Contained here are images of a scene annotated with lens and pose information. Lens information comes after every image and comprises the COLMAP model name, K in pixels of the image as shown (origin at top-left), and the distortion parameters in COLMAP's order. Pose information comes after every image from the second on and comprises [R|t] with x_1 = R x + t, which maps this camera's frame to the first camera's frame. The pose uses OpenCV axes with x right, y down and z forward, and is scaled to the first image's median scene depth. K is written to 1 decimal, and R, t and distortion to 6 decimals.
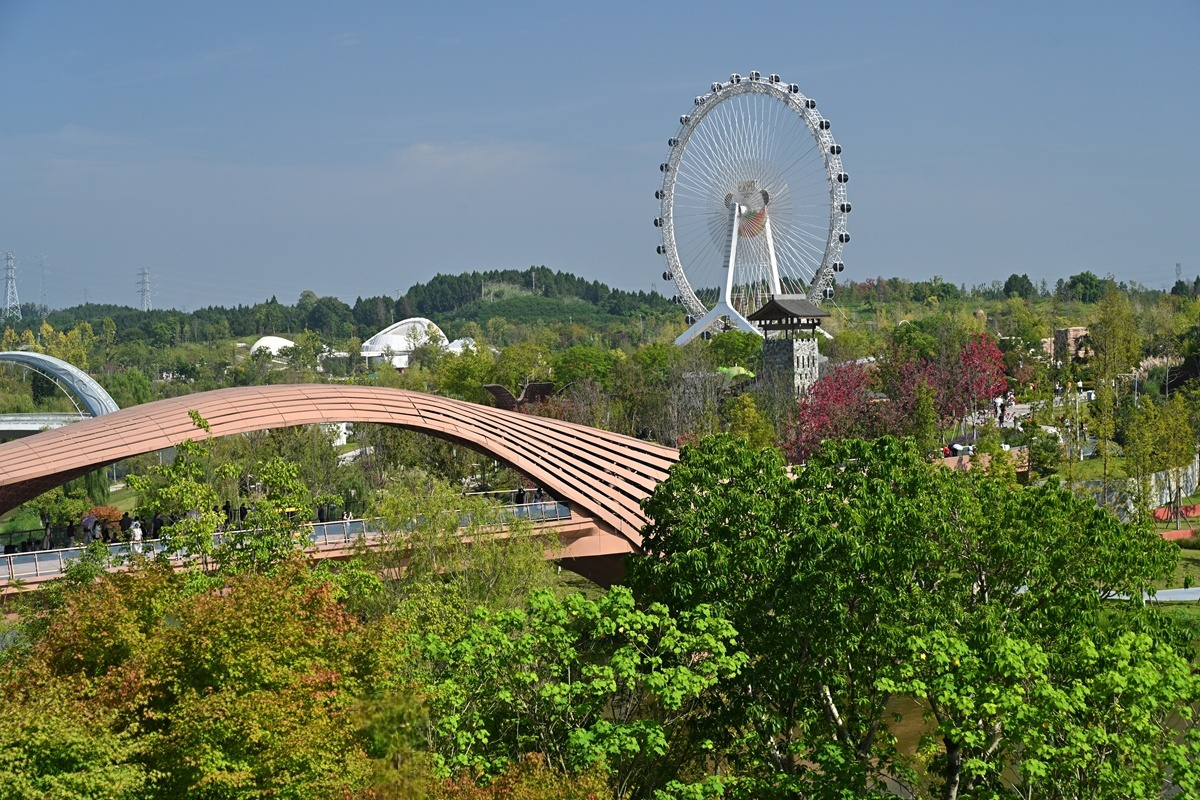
lens RADIAL K [[2418.5, 0, 600.4], [0, 2418.5, 401.0], [0, 0, 1]] dist [-0.104274, 0.000000]
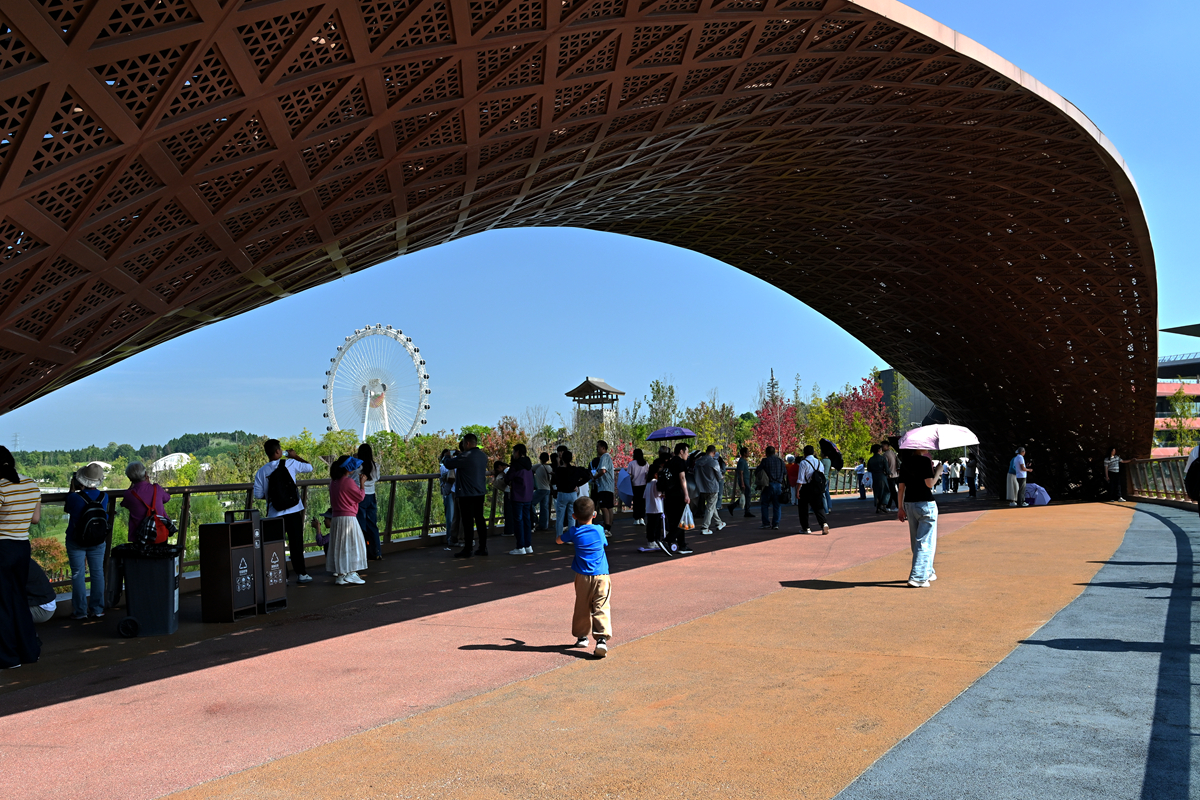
lens RADIAL K [[1015.8, 0, 595.4], [0, 1015.8, 399.3], [0, 0, 1]] dist [-0.008256, 0.000241]
pose [[0.943359, 0.021473, 0.331078, -0.042701], [0.011999, 0.995042, -0.098727, 0.009581], [-0.331557, 0.097108, 0.938424, 0.166494]]
